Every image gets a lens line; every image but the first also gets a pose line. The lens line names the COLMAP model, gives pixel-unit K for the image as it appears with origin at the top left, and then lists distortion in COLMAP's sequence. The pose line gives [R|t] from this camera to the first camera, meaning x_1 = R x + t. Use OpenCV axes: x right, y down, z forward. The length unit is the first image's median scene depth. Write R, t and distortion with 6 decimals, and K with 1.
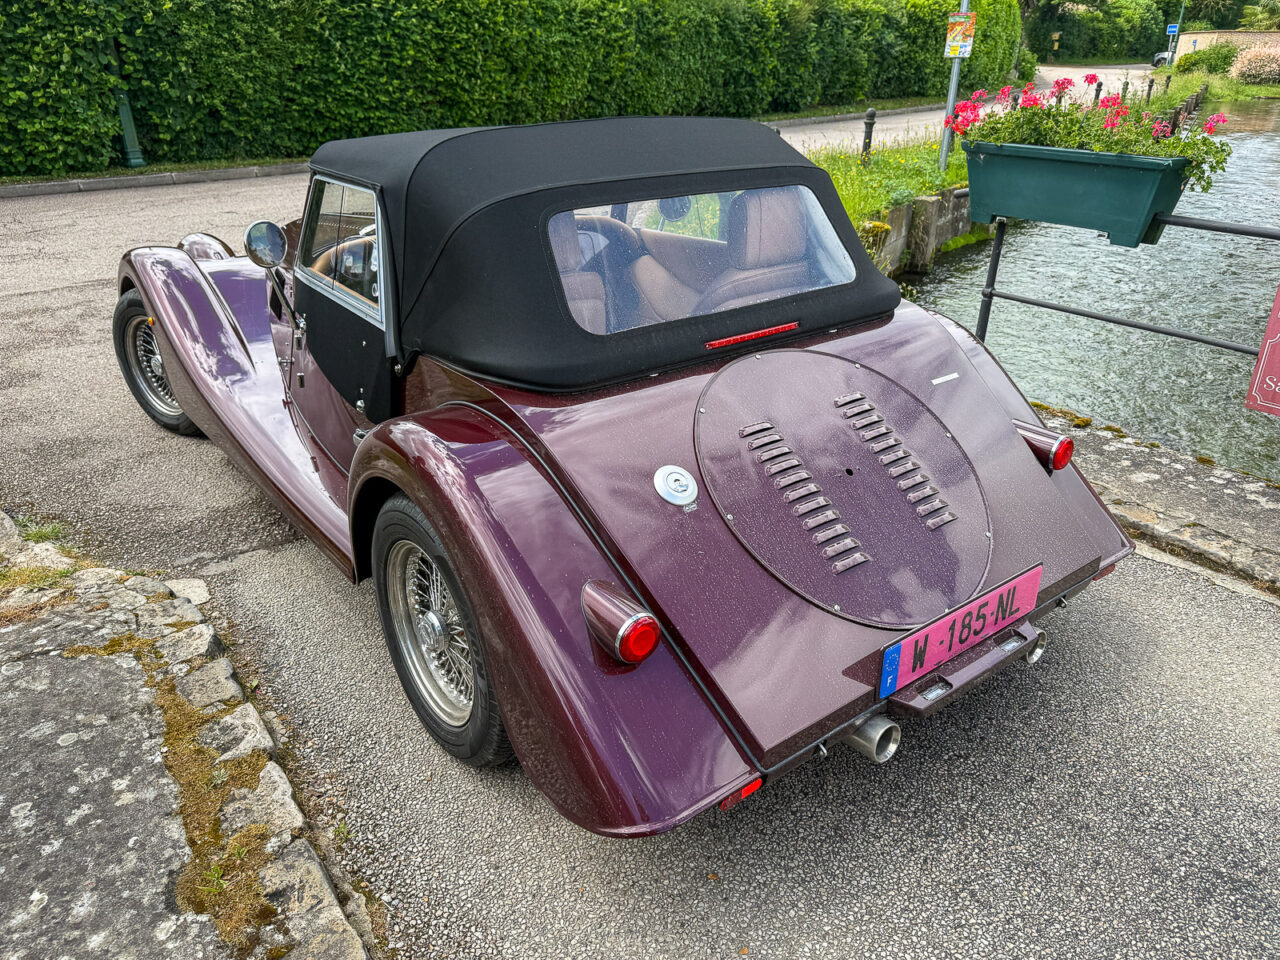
lens RADIAL K [[912.4, 0, 640.0], [0, 912.4, 468.3], [0, 0, 1]] dist [0.022510, -0.039358]
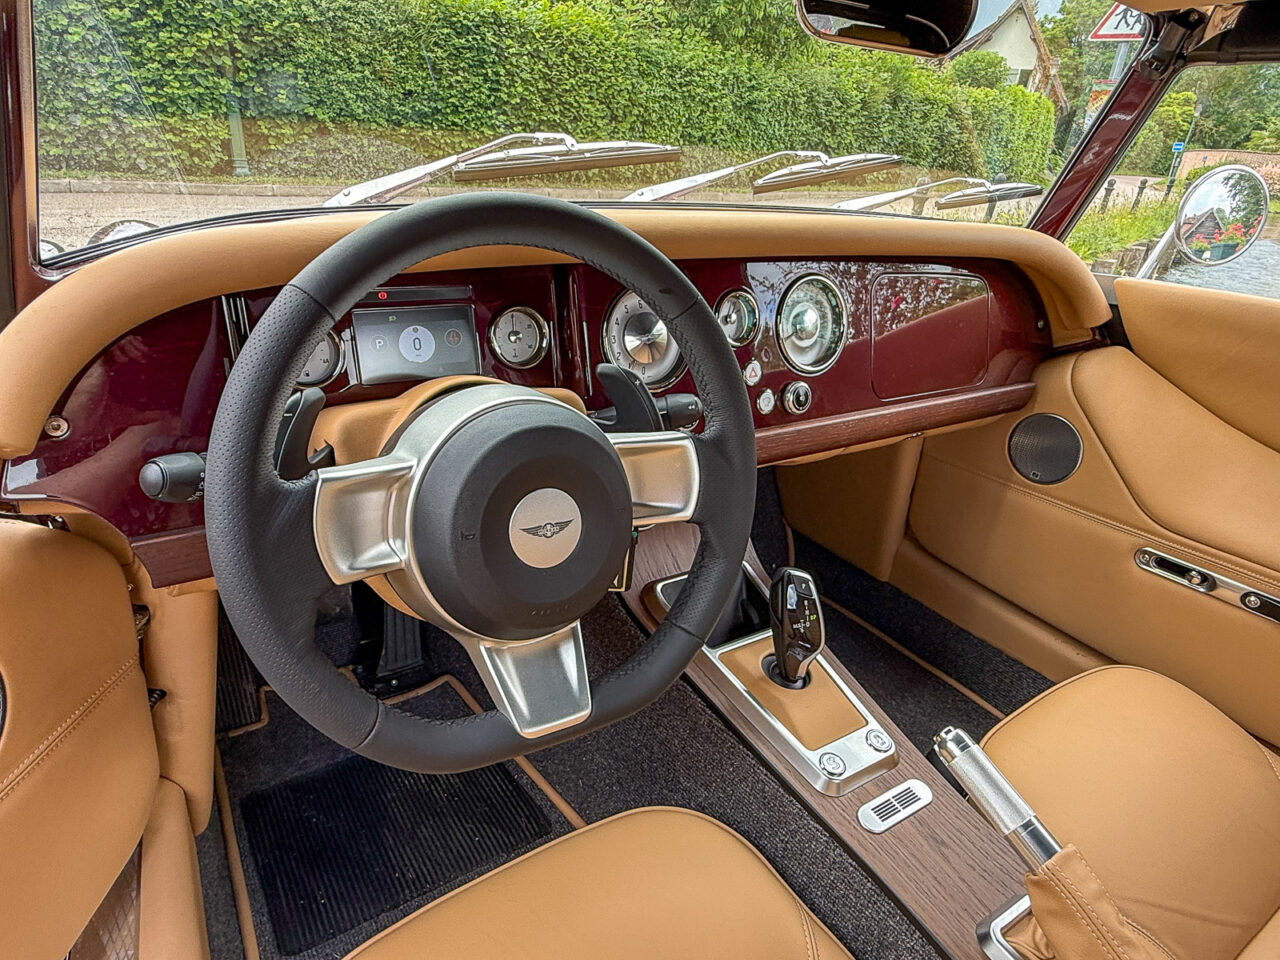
lens RADIAL K [[744.6, 0, 626.3], [0, 744.6, 473.6], [0, 0, 1]] dist [-0.003733, 0.001662]
pose [[0.992398, 0.108312, -0.058428, -0.033648], [-0.107964, 0.994113, 0.009081, -0.043890], [0.059068, -0.002703, 0.998250, 0.168078]]
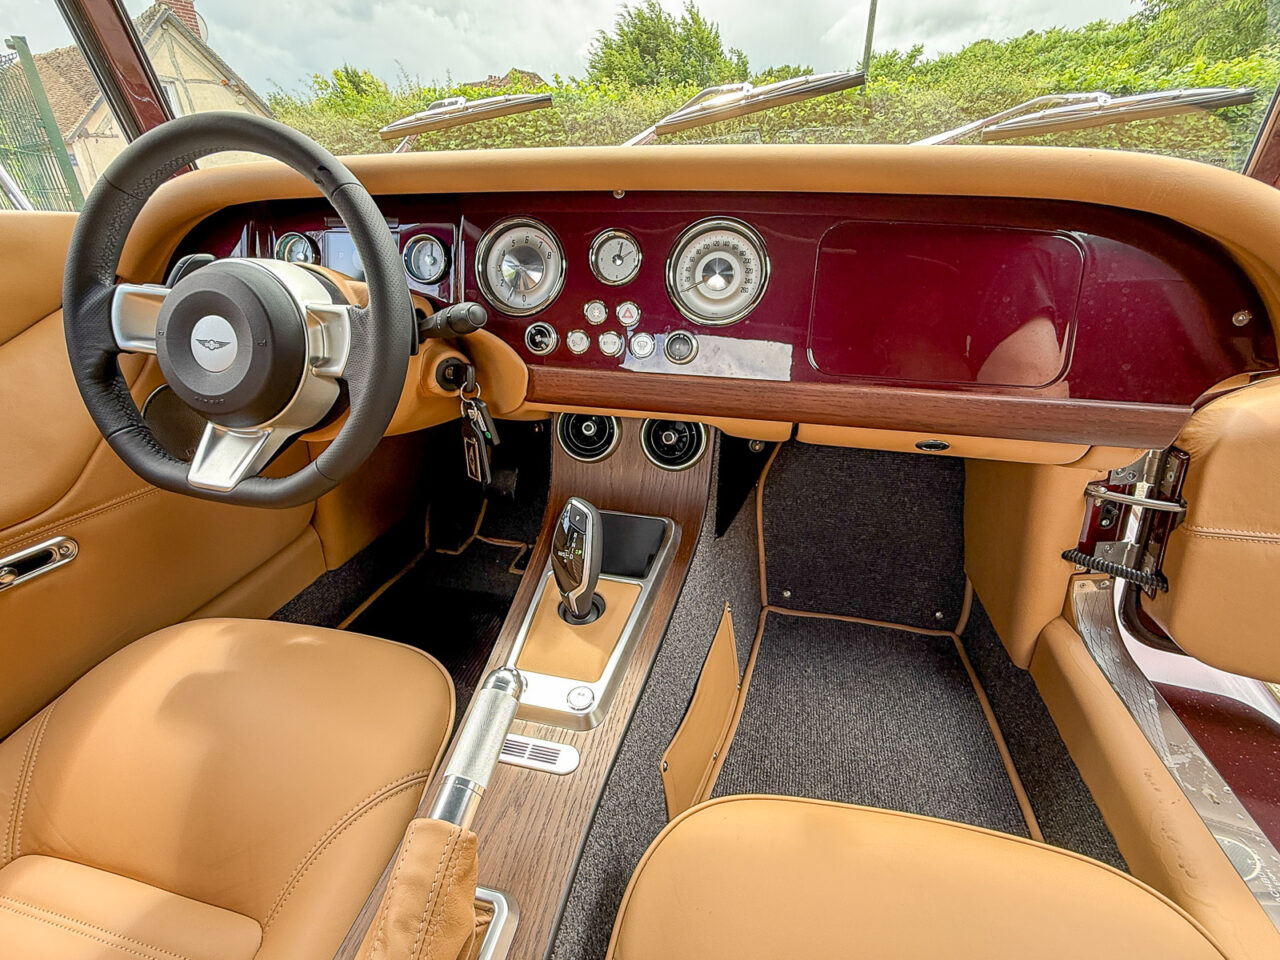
lens RADIAL K [[613.2, 0, 635.5], [0, 613.2, 483.8], [0, 0, 1]] dist [0.003139, -0.003003]
pose [[0.618772, 0.322622, -0.716266, 0.008515], [-0.317552, 0.936687, 0.147576, -0.046798], [0.718528, 0.136136, 0.682045, 0.193976]]
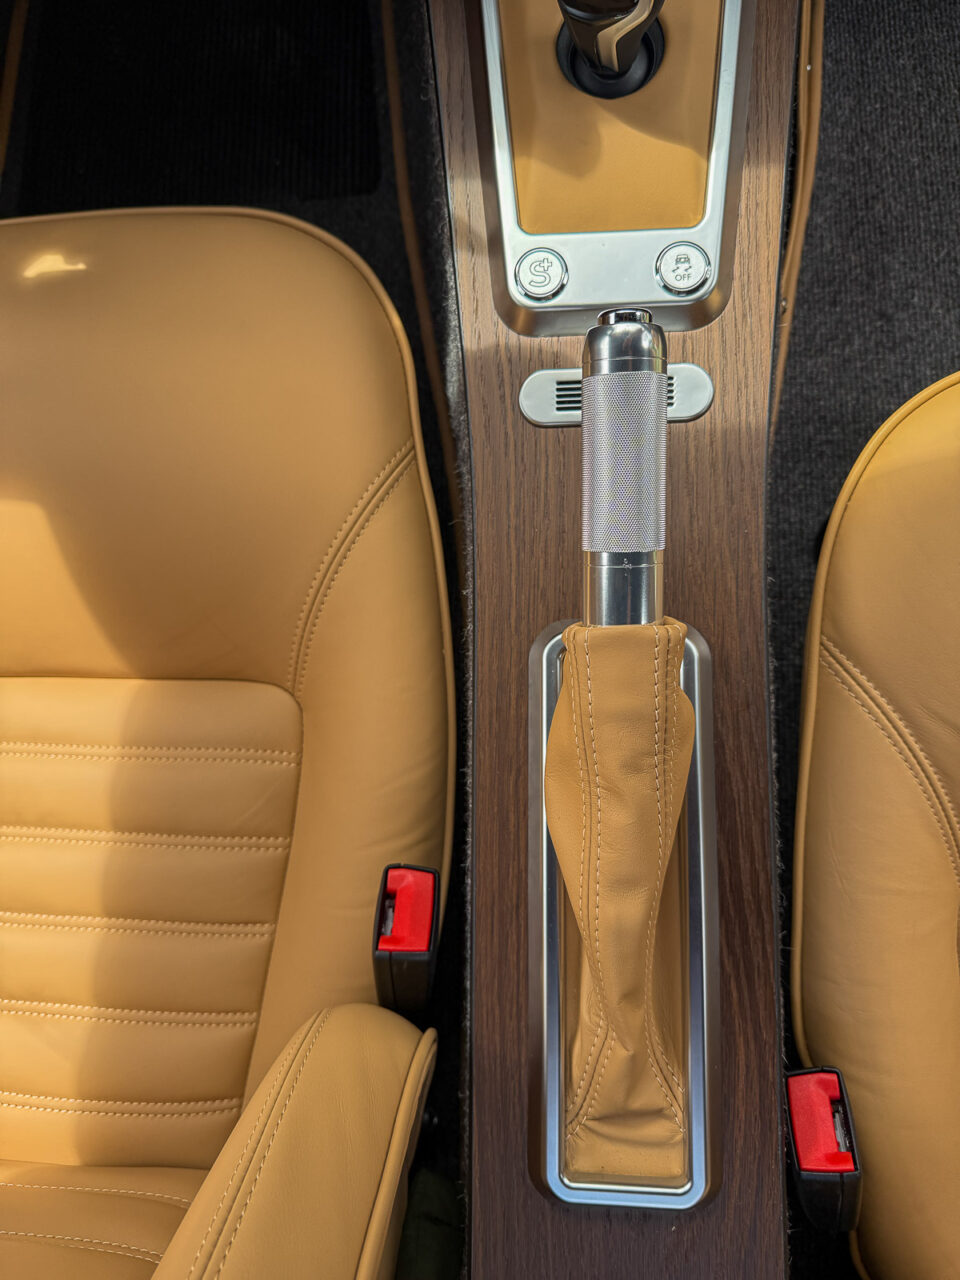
lens RADIAL K [[912.4, 0, 492.4], [0, 912.4, 618.9], [0, 0, 1]] dist [0.022510, -0.039358]
pose [[0.774469, 0.597027, -0.209181, -0.009339], [-0.155303, 0.499977, 0.852000, -0.045648], [0.613252, -0.627362, 0.479936, 0.194965]]
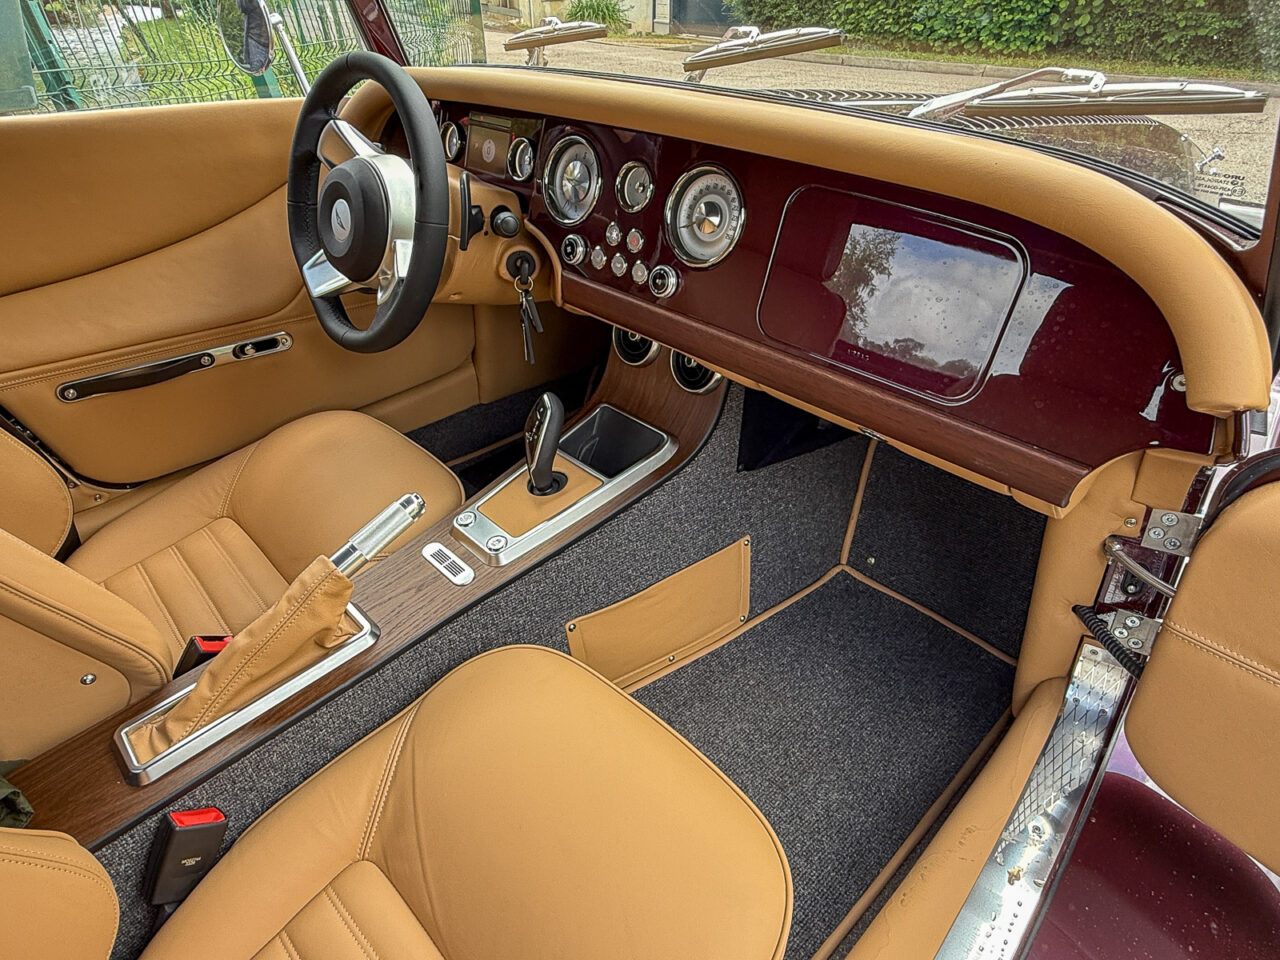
lens RADIAL K [[744.6, 0, 628.4], [0, 744.6, 486.9], [0, 0, 1]] dist [-0.003733, 0.001662]
pose [[0.098738, 0.563788, -0.819997, 0.032082], [-0.405715, 0.775233, 0.484158, -0.065270], [0.908651, 0.284880, 0.305282, 0.209801]]
